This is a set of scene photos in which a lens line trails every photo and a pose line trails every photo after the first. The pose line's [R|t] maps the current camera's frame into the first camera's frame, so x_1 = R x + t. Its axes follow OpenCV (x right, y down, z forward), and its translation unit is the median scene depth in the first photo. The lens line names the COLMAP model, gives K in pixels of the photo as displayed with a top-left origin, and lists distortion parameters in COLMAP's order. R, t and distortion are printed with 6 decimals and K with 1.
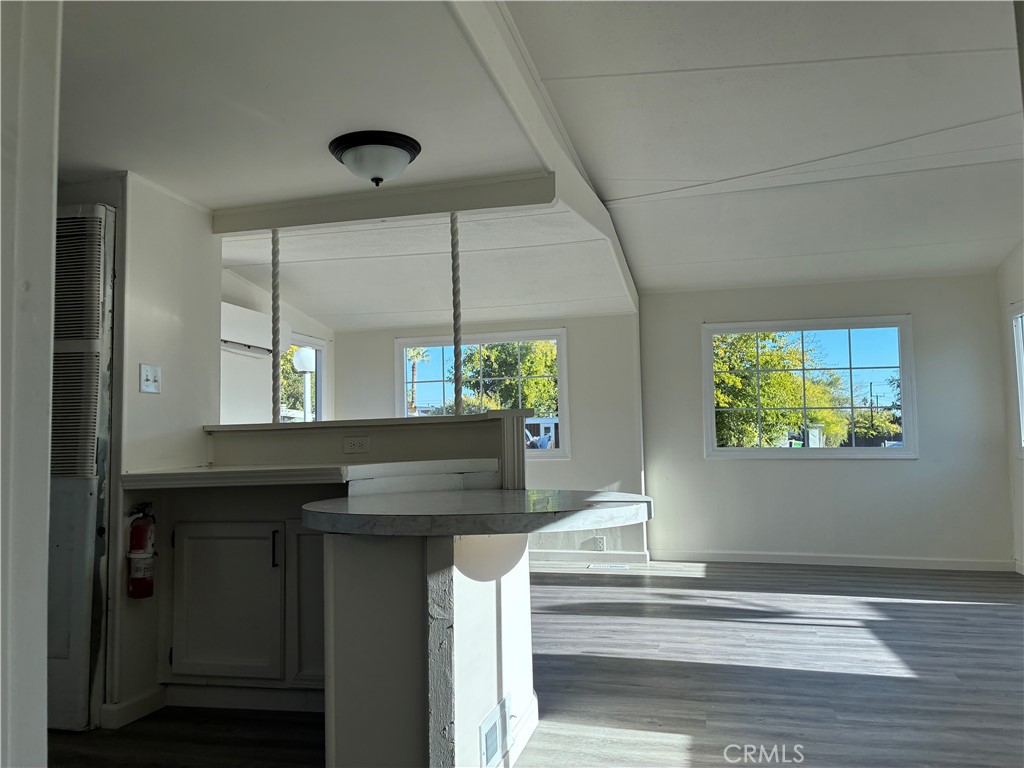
lens RADIAL K [[783.3, 0, 512.0], [0, 783.3, 384.0], [0, 0, 1]] dist [0.056977, -0.091695]
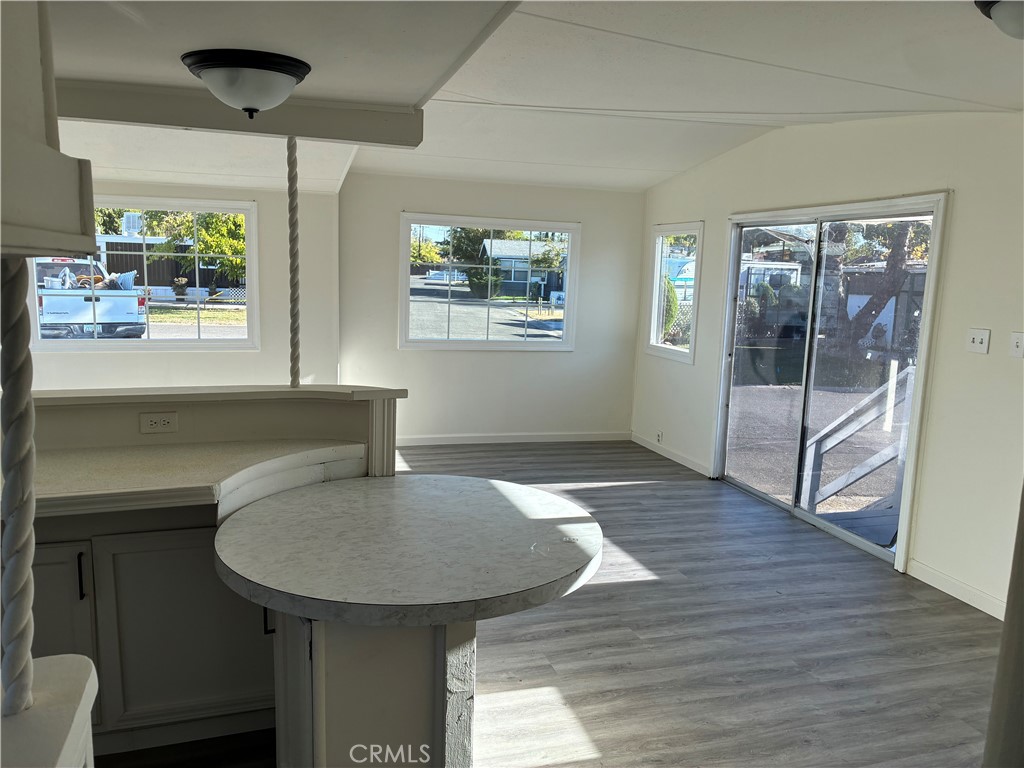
lens RADIAL K [[781.4, 0, 512.0], [0, 781.4, 384.0], [0, 0, 1]] dist [0.013793, 0.005672]
pose [[0.847013, -0.035132, 0.530410, -0.350162], [-0.088423, 0.974601, 0.205755, -0.172746], [-0.524167, -0.221177, 0.822393, 0.189521]]
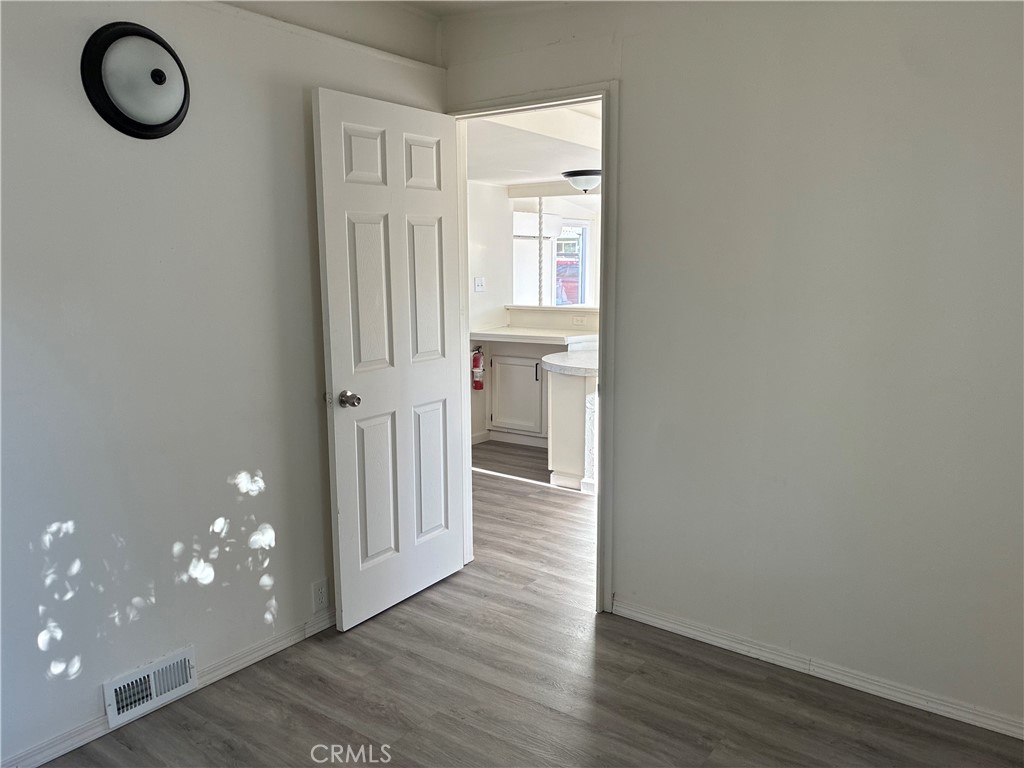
lens RADIAL K [[783.3, 0, 512.0], [0, 783.3, 384.0], [0, 0, 1]] dist [0.056977, -0.091695]
pose [[0.911783, 0.088300, -0.401068, 0.462560], [0.019555, 0.966168, 0.257170, -0.288074], [0.410207, -0.242326, 0.879209, -0.821842]]
